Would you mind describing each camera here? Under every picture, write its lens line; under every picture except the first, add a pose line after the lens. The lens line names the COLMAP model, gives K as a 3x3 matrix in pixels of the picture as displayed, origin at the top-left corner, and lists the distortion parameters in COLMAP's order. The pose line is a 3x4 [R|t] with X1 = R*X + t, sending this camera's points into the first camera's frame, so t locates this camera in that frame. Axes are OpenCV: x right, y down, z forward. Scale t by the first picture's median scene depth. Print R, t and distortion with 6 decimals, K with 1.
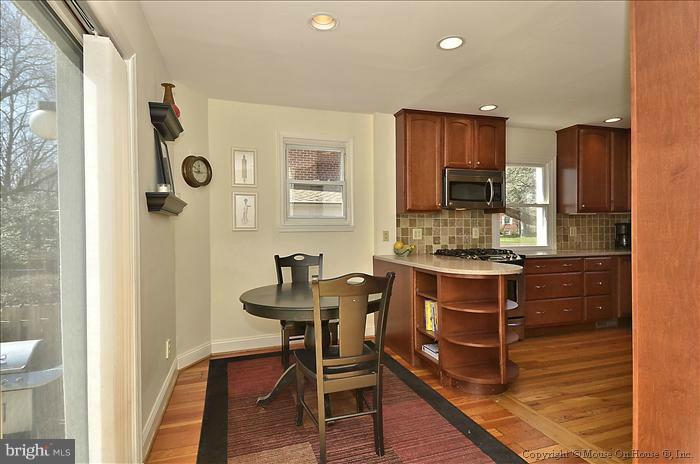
lens RADIAL K [[361.2, 0, 351.7], [0, 361.2, 230.8], [0, 0, 1]] dist [0.028734, -0.006537]
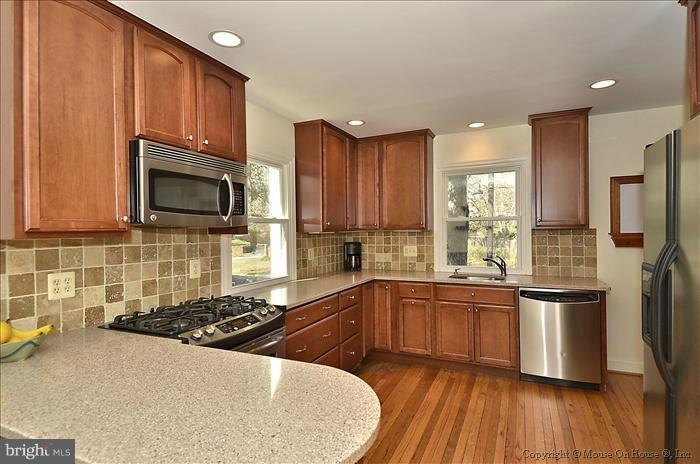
lens RADIAL K [[361.2, 0, 349.9], [0, 361.2, 229.9], [0, 0, 1]] dist [0.028734, -0.006537]
pose [[0.677047, 0.002643, 0.735935, 0.094426], [0.008846, 0.999892, -0.011729, -0.047149], [-0.735887, 0.014451, 0.676950, 0.460015]]
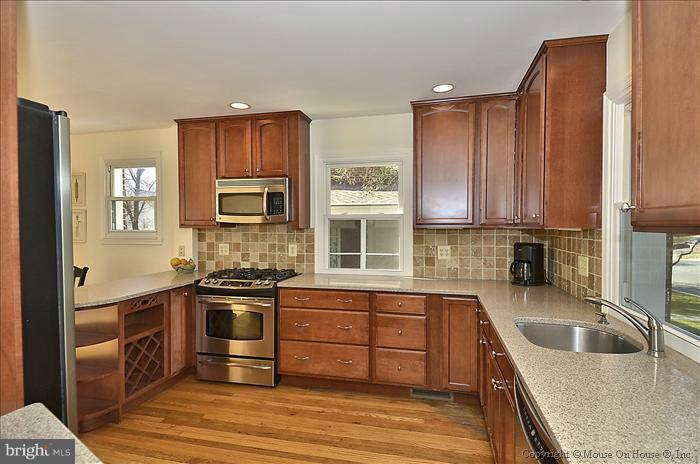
lens RADIAL K [[361.2, 0, 353.5], [0, 361.2, 228.6], [0, 0, 1]] dist [0.028734, -0.006537]
pose [[0.859554, 0.010347, -0.510941, 0.931381], [-0.011070, 0.999937, 0.001627, -0.049005], [0.510926, 0.004257, 0.859614, 0.363578]]
